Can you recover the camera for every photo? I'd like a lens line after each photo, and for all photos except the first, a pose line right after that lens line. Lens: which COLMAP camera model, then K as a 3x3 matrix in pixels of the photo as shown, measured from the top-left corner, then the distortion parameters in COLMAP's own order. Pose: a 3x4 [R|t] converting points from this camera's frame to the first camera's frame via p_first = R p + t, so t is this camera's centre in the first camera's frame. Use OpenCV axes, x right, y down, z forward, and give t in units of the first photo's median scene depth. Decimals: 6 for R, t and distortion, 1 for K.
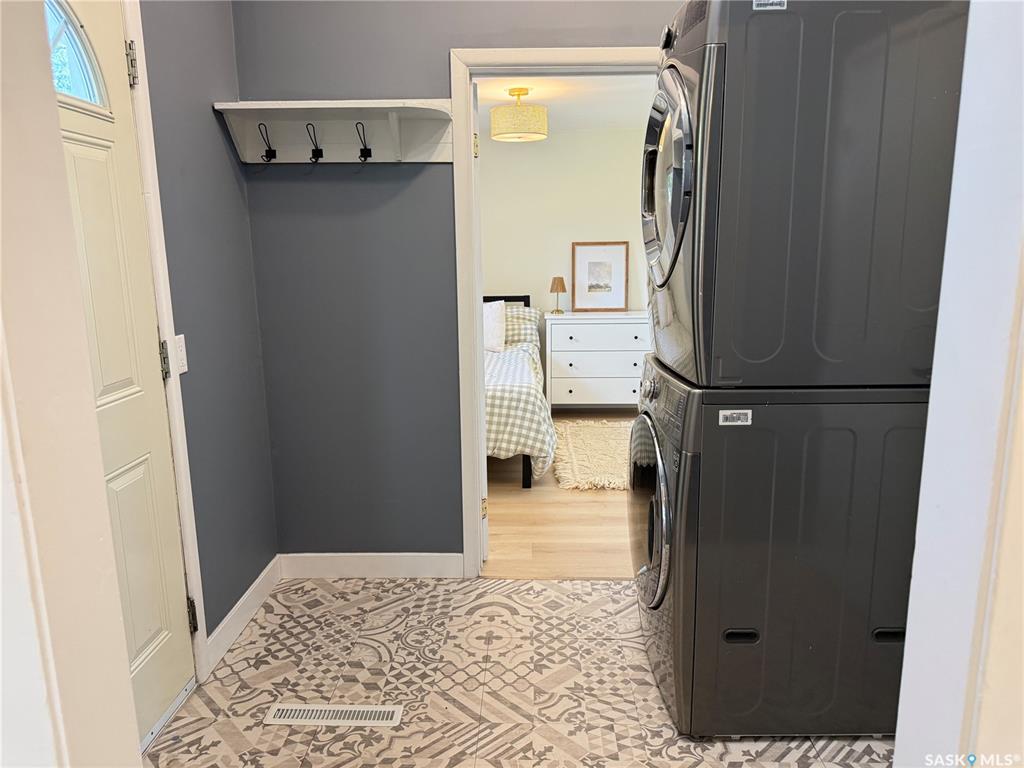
lens RADIAL K [[727.5, 0, 515.3], [0, 727.5, 393.4], [0, 0, 1]] dist [0.038801, -0.050465]
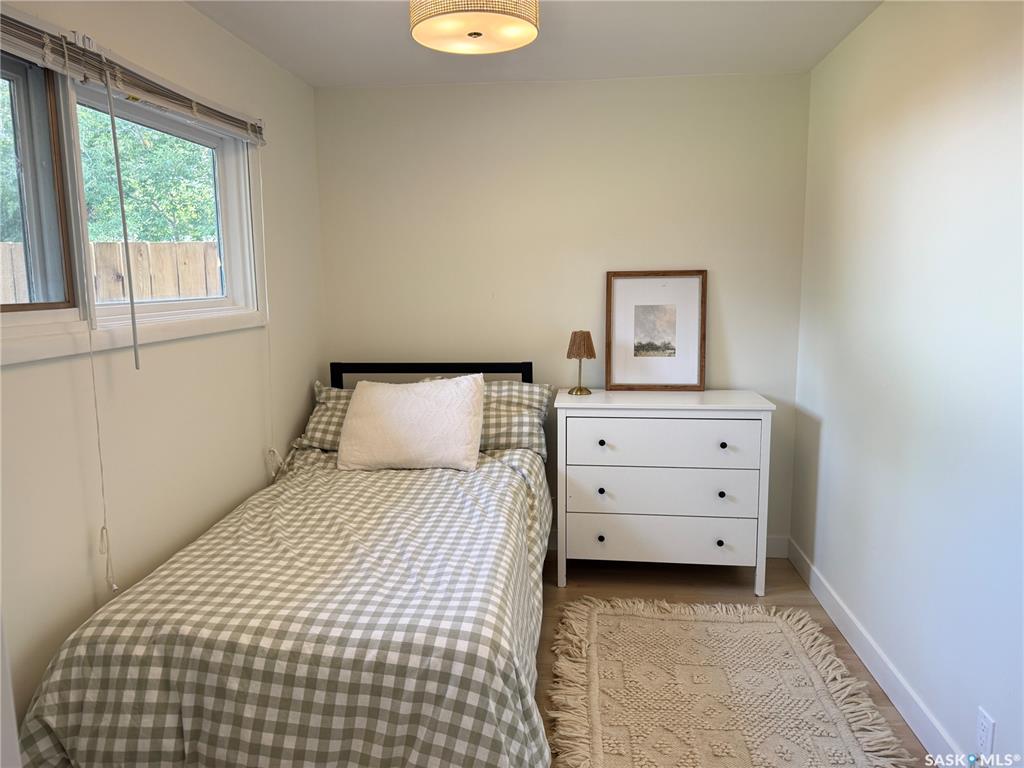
lens RADIAL K [[727.5, 0, 504.7], [0, 727.5, 376.1], [0, 0, 1]] dist [0.038801, -0.050465]
pose [[0.996691, 0.013535, -0.080146, 0.046288], [-0.018802, 0.997686, -0.065331, -0.088586], [0.079077, 0.066622, 0.994640, 0.439959]]
